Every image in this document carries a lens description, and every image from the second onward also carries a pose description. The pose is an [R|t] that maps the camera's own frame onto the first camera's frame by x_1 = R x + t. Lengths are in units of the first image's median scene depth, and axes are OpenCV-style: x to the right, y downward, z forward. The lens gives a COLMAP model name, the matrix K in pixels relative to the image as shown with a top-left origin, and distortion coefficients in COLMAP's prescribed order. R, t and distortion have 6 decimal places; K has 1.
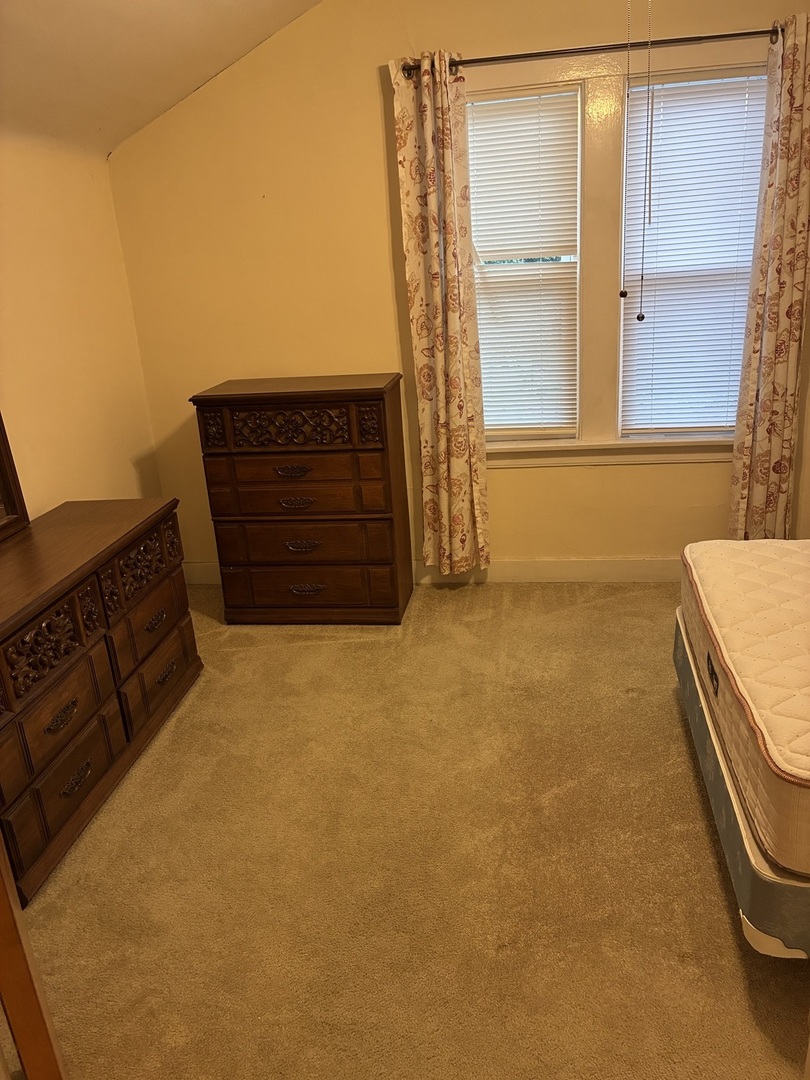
lens RADIAL K [[824.5, 0, 399.3], [0, 824.5, 543.3], [0, 0, 1]] dist [0.050798, -0.056174]
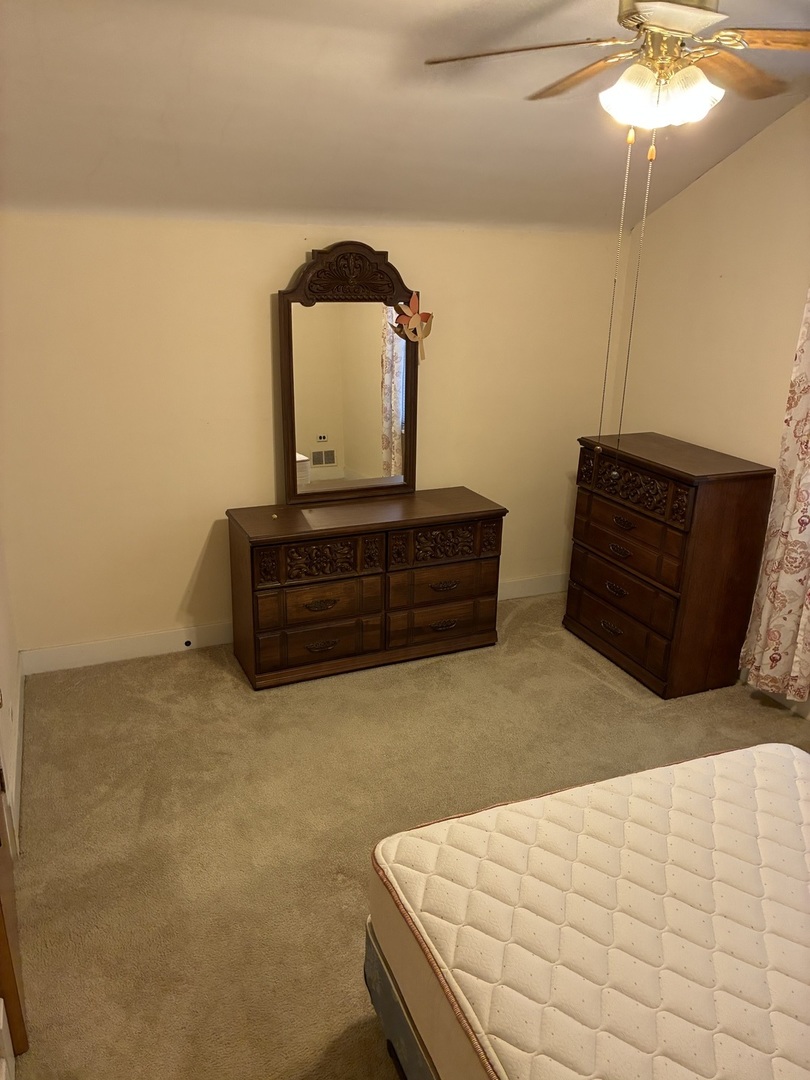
lens RADIAL K [[824.5, 0, 402.5], [0, 824.5, 542.8], [0, 0, 1]] dist [0.050798, -0.056174]
pose [[0.508946, 0.356421, -0.783542, 0.690053], [-0.335524, 0.920396, 0.200735, -0.214233], [0.792715, 0.160733, 0.588020, 0.128083]]
